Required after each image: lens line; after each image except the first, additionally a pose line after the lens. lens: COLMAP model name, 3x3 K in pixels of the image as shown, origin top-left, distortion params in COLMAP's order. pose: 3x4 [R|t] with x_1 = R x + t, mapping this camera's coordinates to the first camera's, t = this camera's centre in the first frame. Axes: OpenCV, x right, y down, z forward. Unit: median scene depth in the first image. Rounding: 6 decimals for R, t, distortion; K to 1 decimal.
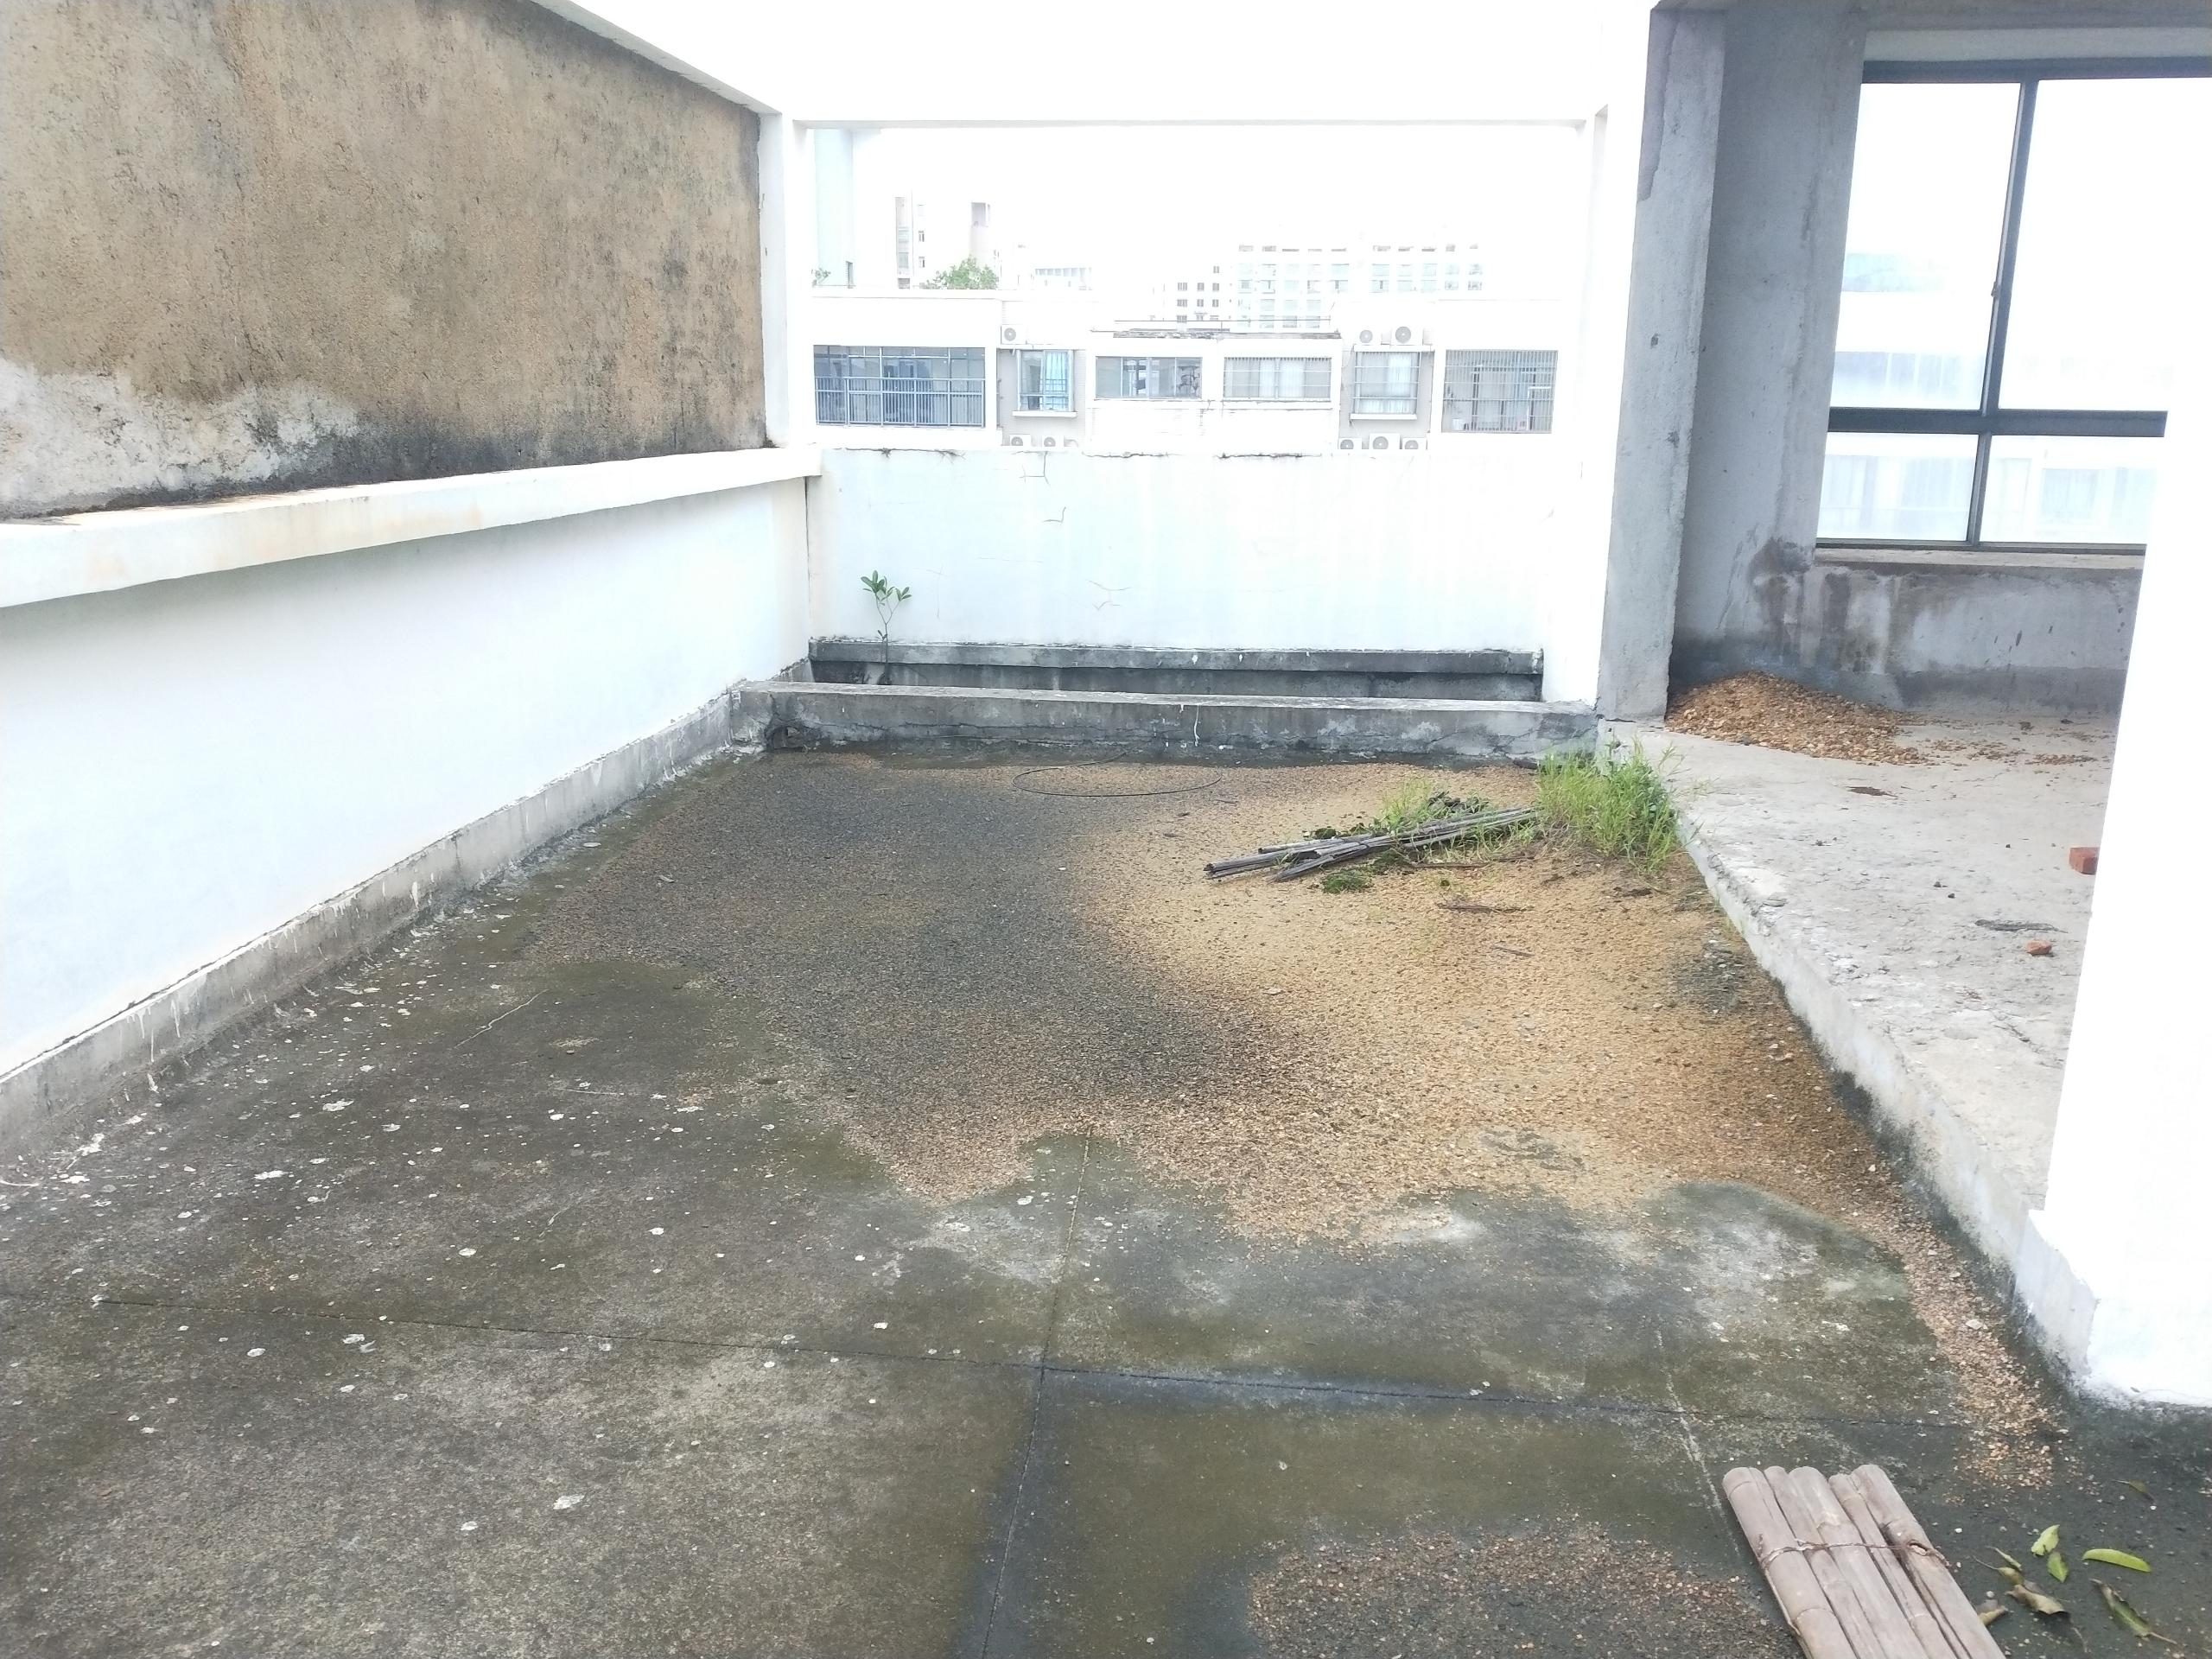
lens RADIAL K [[1756.0, 0, 1112.2], [0, 1756.0, 846.9], [0, 0, 1]] dist [0.041789, -0.079465]
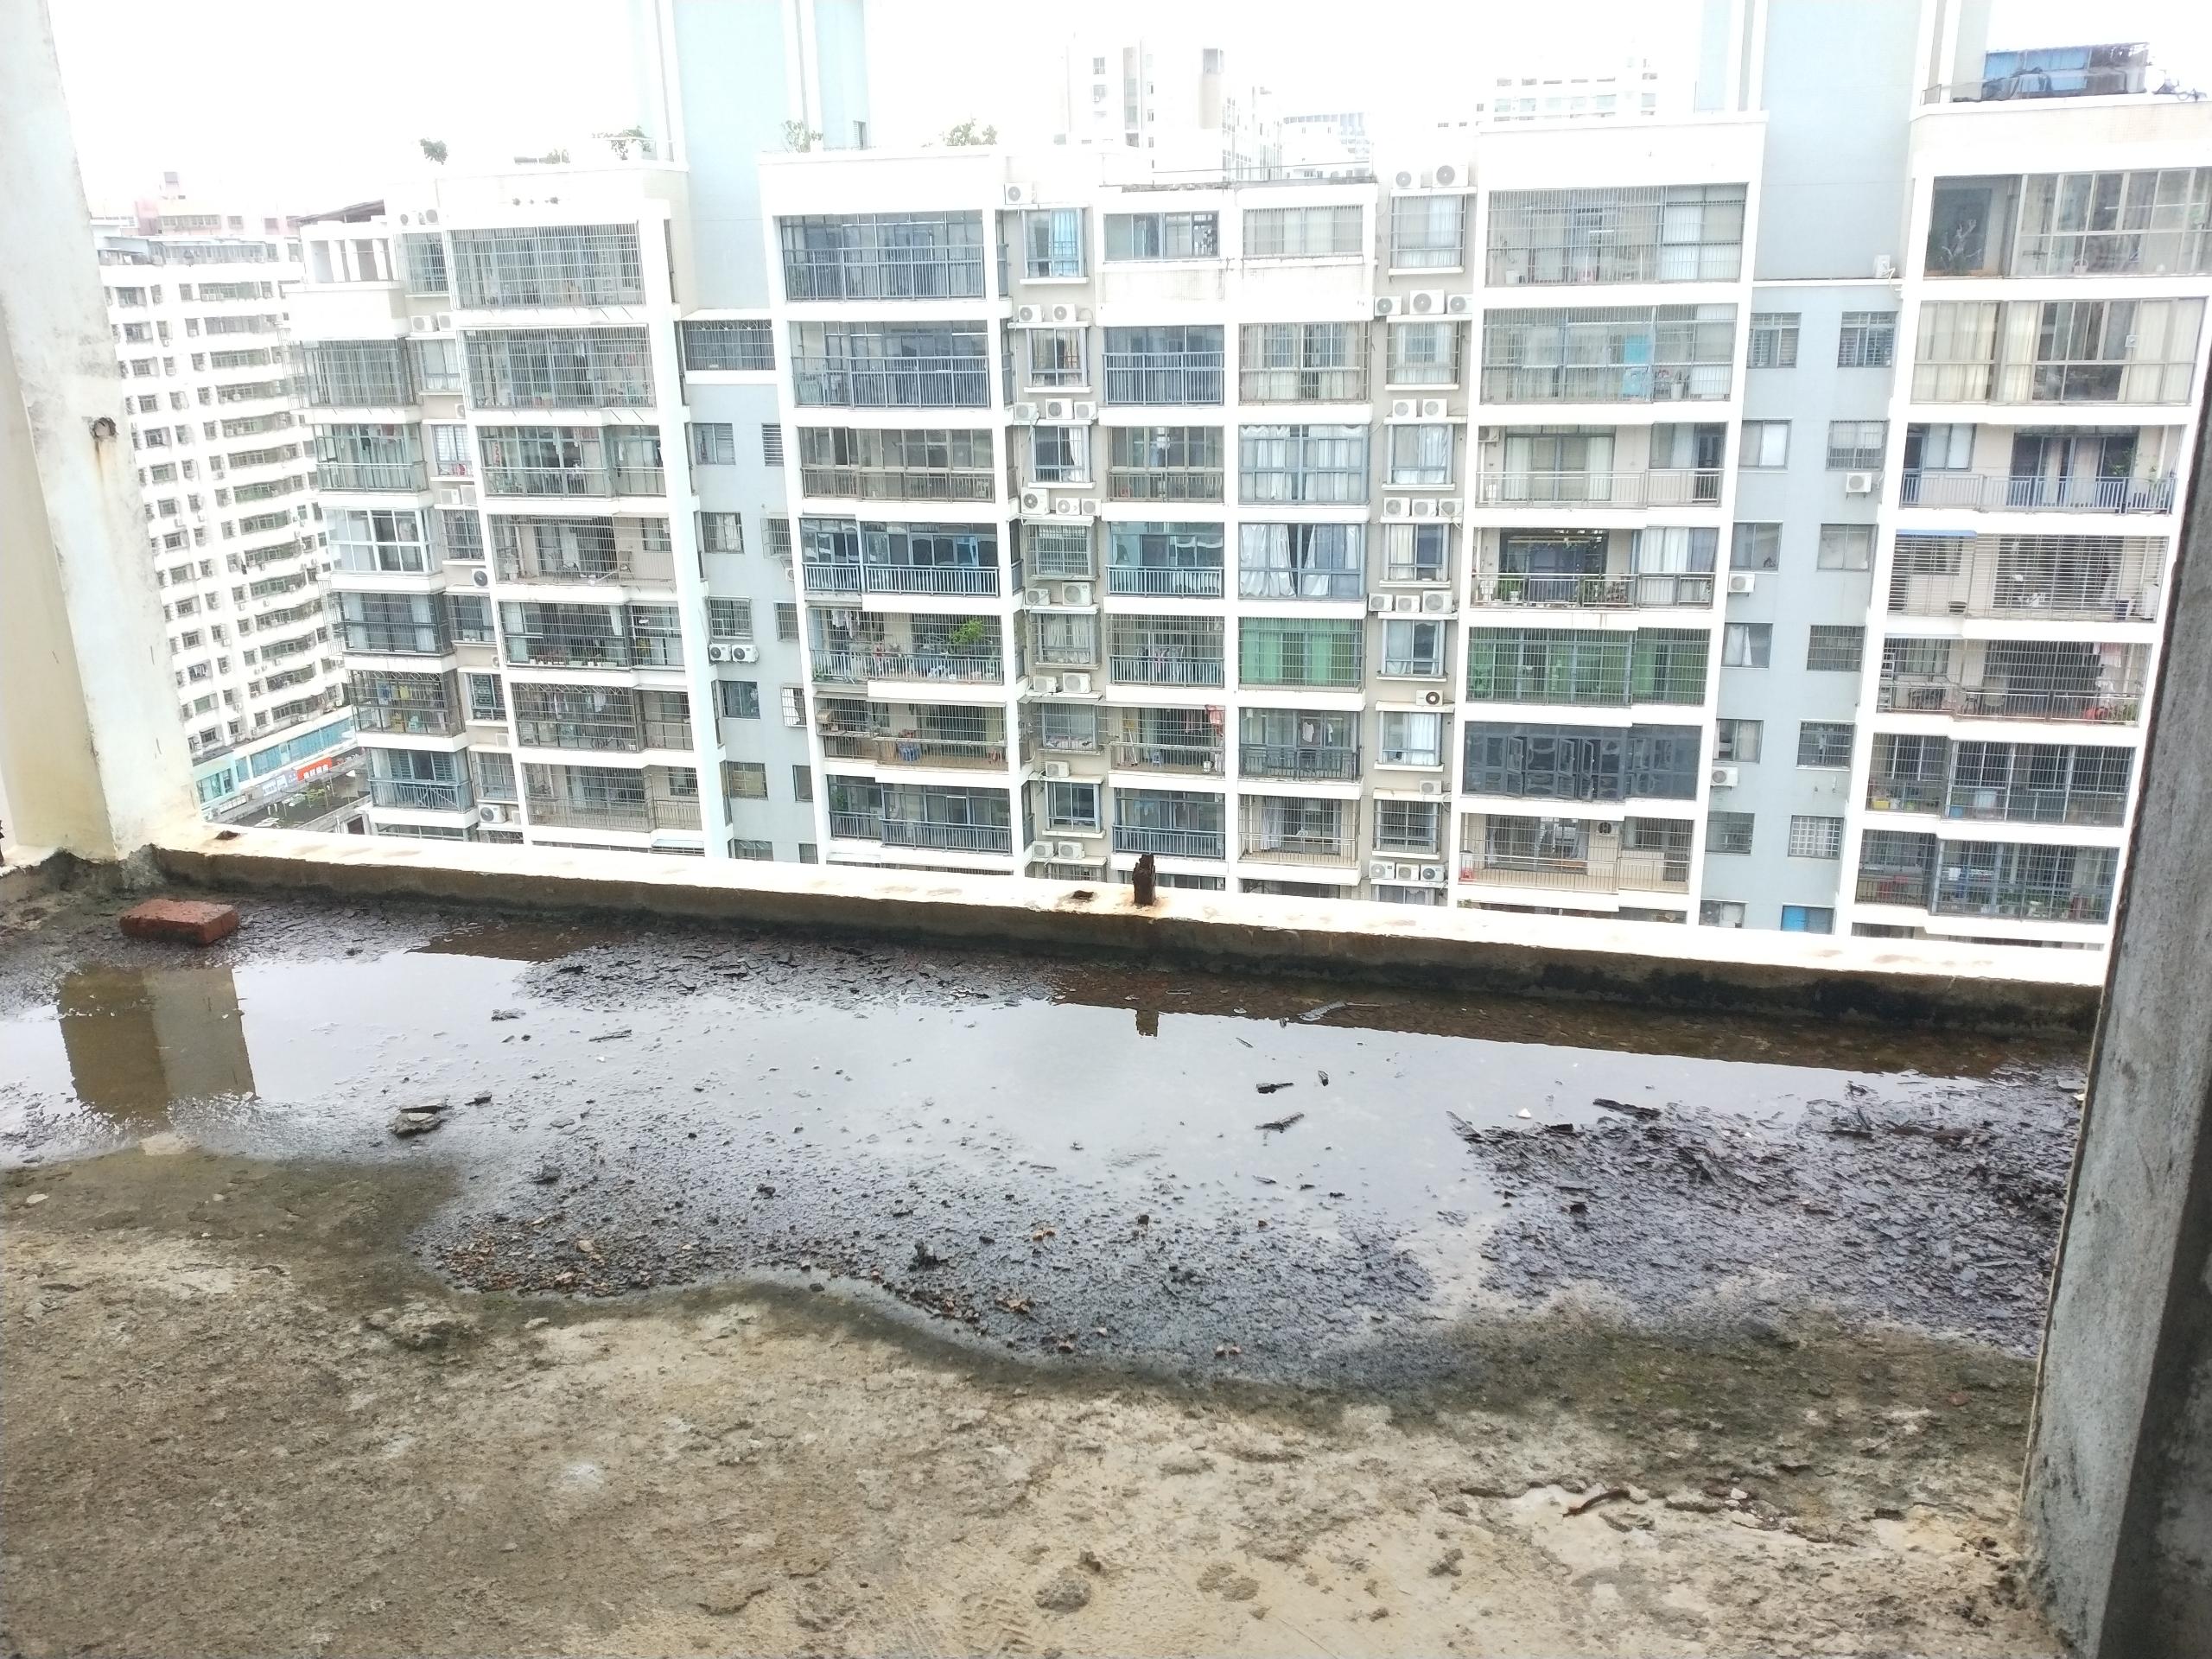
lens RADIAL K [[1756.0, 0, 1123.8], [0, 1756.0, 826.5], [0, 0, 1]] dist [0.041789, -0.079465]
pose [[0.985371, 0.018763, -0.169389, 0.160646], [-0.007907, 0.997884, 0.064535, -0.022087], [0.170241, -0.062252, 0.983434, 0.086573]]
